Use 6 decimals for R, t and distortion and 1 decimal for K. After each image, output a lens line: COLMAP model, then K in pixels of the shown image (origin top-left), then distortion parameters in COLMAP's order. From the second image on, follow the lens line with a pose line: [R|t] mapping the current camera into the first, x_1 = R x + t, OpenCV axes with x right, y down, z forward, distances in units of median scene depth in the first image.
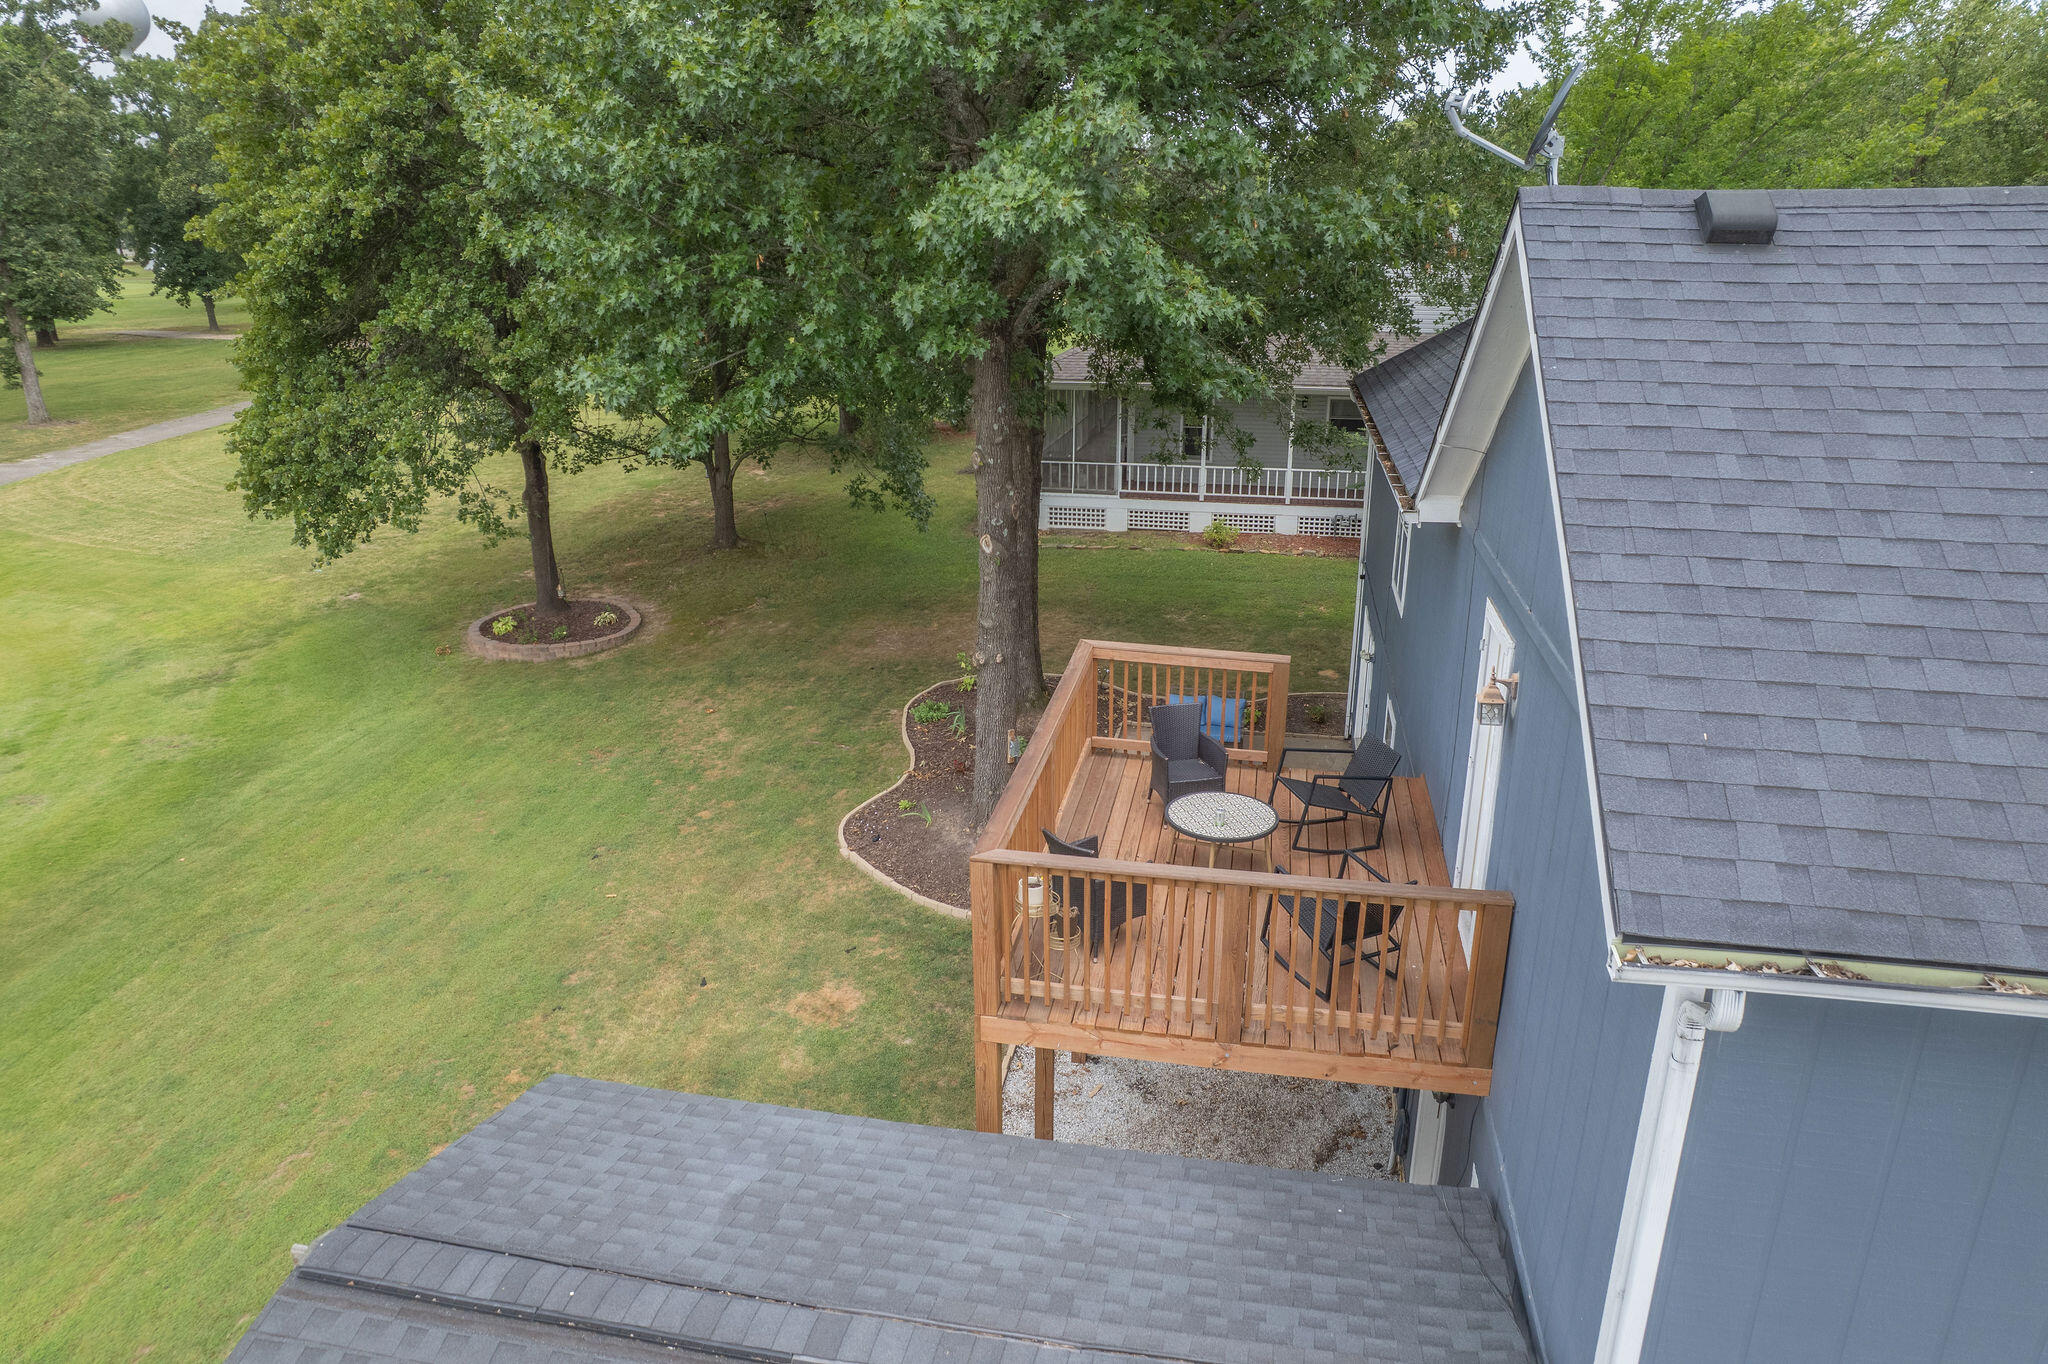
lens RADIAL K [[1312.9, 0, 1009.4], [0, 1312.9, 686.8], [0, 0, 1]] dist [-0.054571, 0.036819]
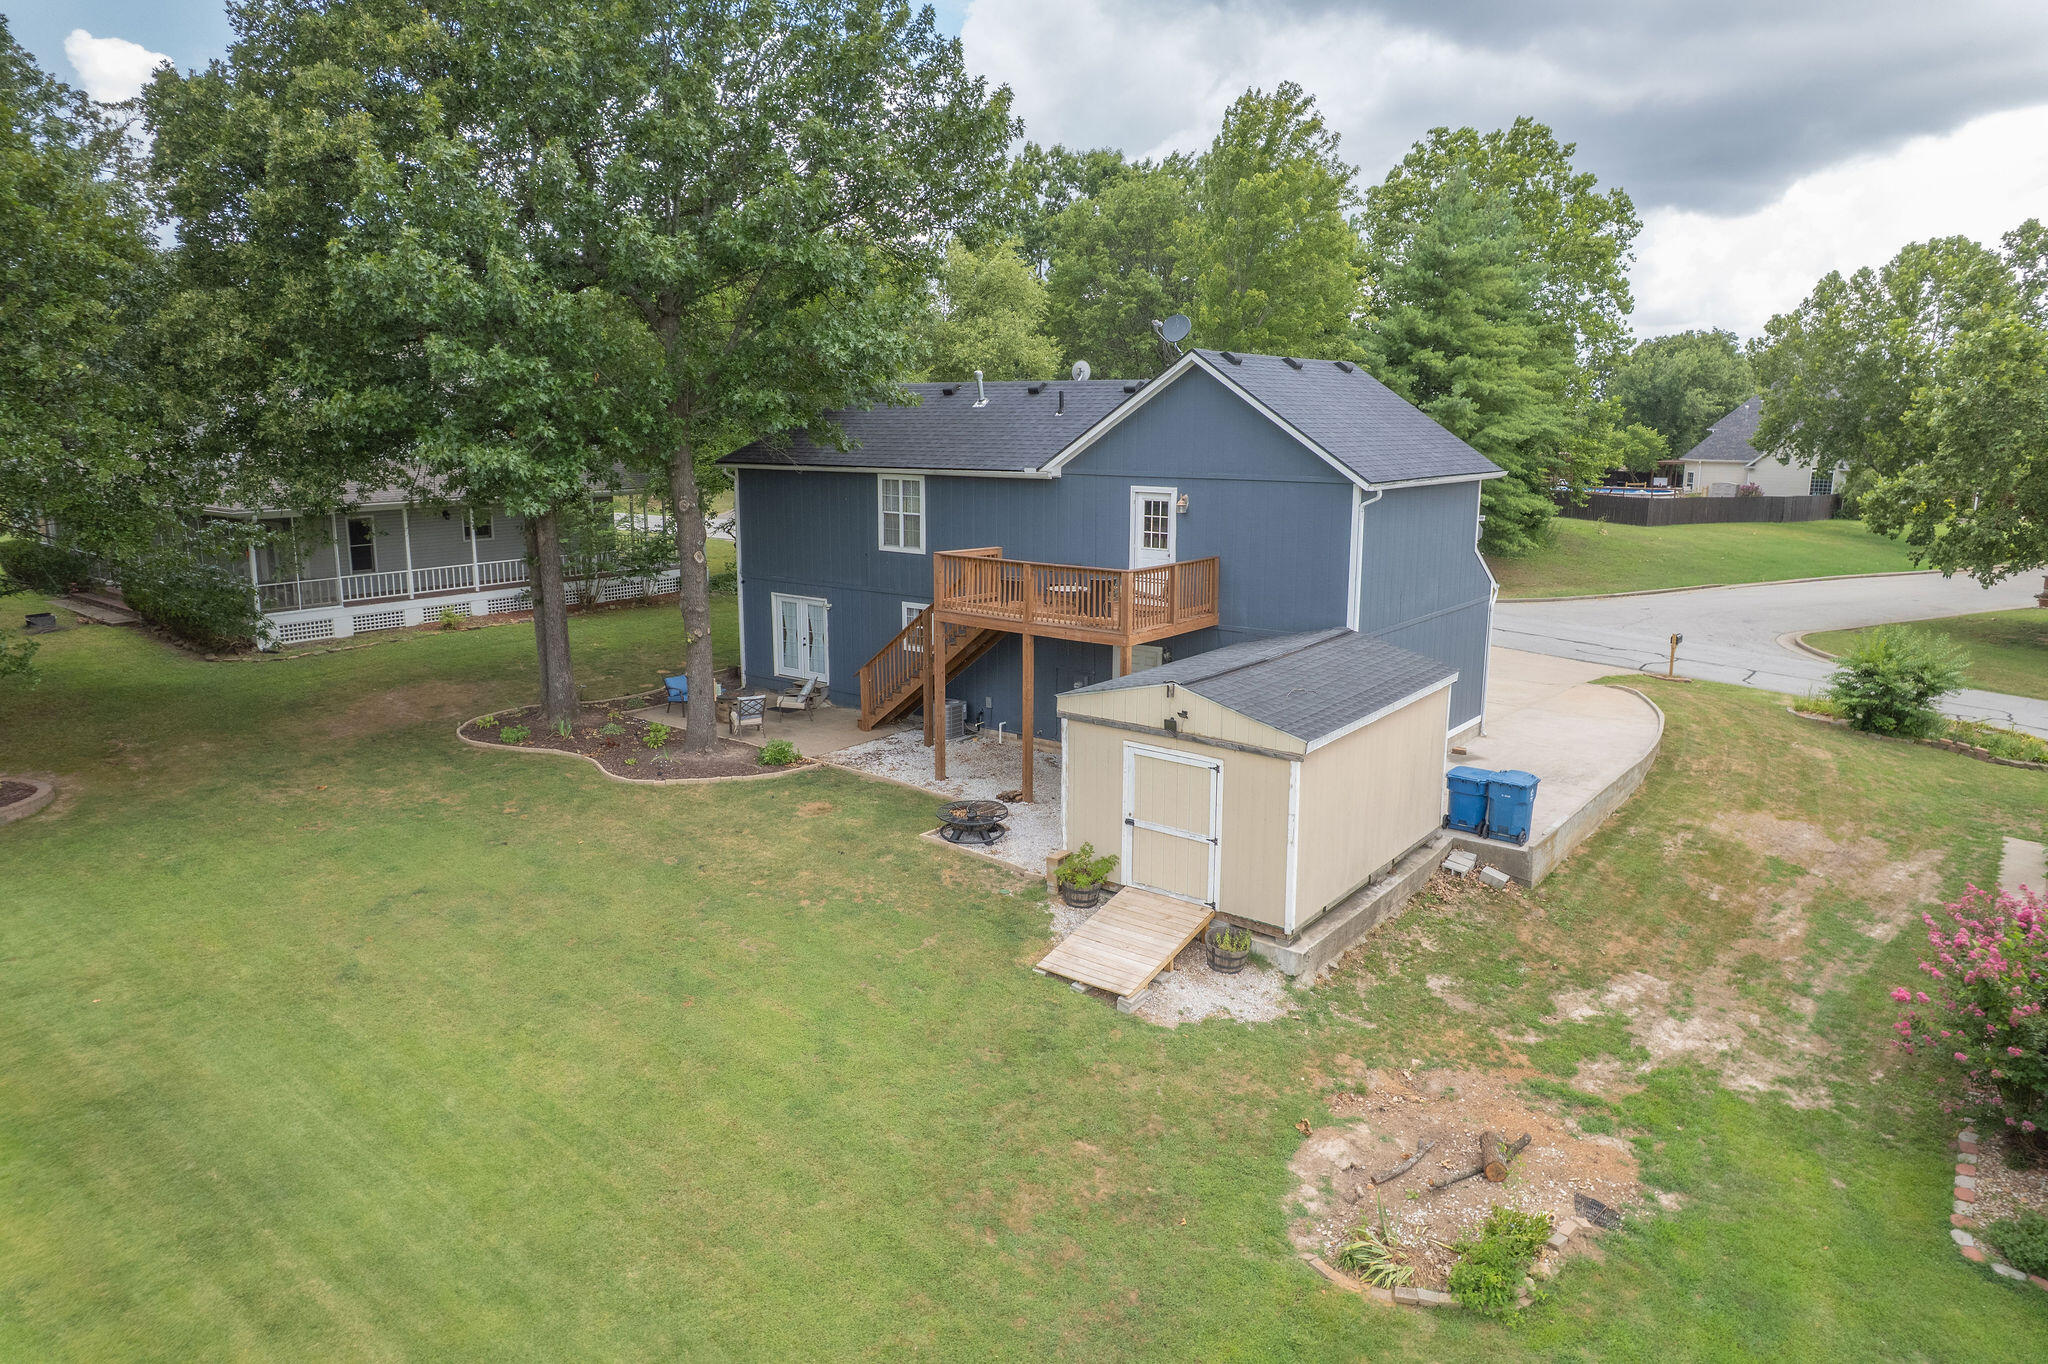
lens RADIAL K [[1312.9, 0, 1019.2], [0, 1312.9, 681.8], [0, 0, 1]] dist [-0.054571, 0.036819]
pose [[0.443373, -0.175295, 0.879029, -1.069796], [0.293790, 0.954936, 0.042248, 0.069793], [-0.846822, 0.239518, 0.474893, -0.029198]]
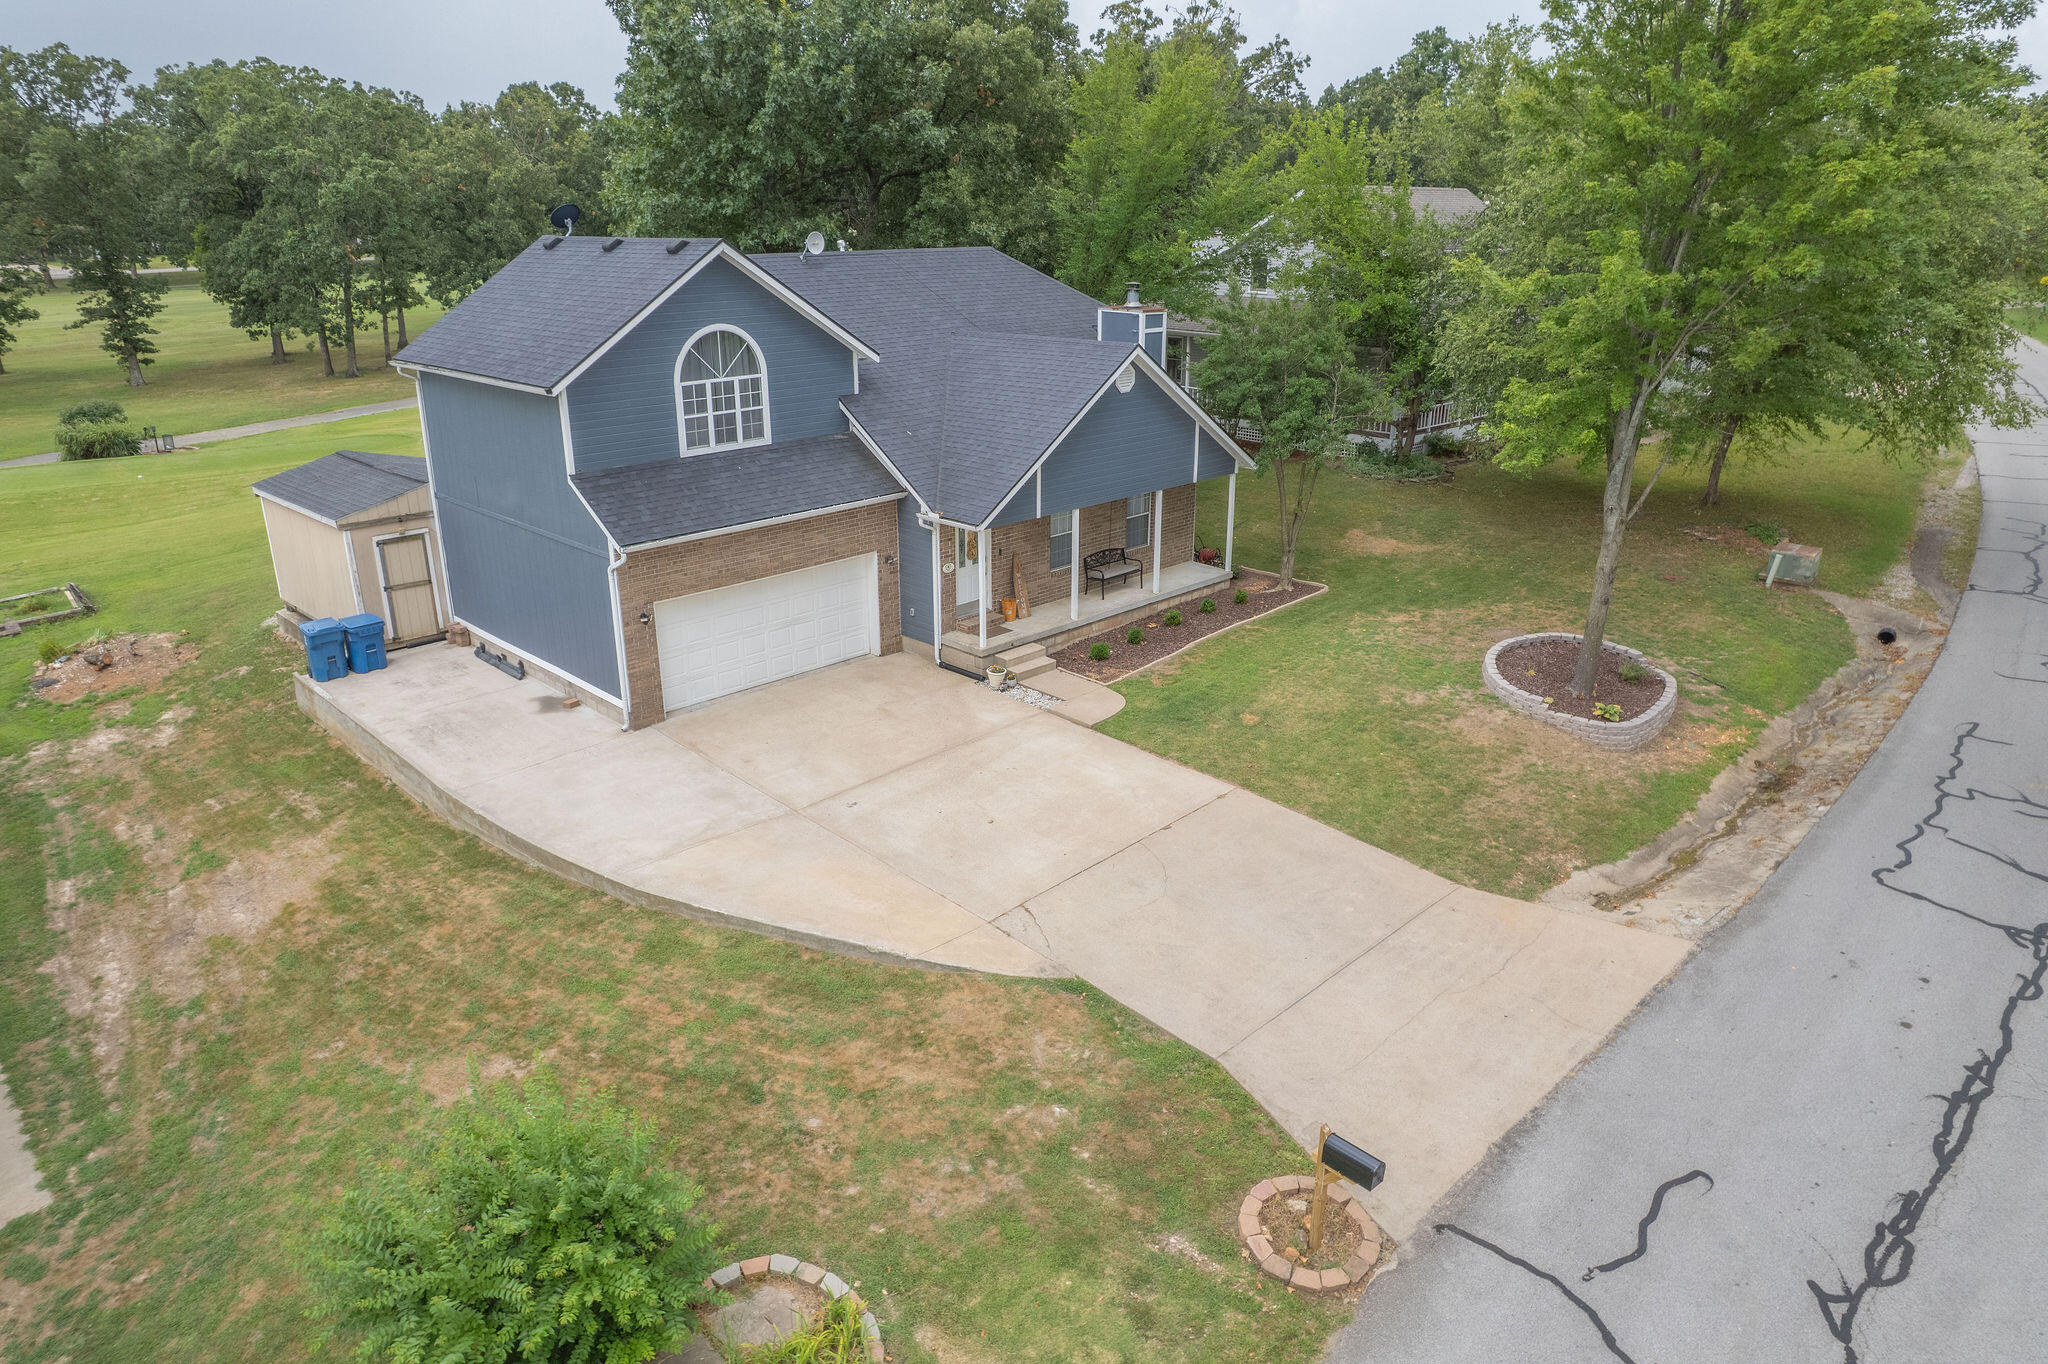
lens RADIAL K [[1312.9, 0, 1037.4], [0, 1312.9, 677.5], [0, 0, 1]] dist [-0.054571, 0.036819]
pose [[0.839227, 0.190418, -0.509352, 1.410616], [-0.186946, 0.980622, 0.058581, 0.163295], [0.510636, 0.046059, 0.858562, -0.591908]]
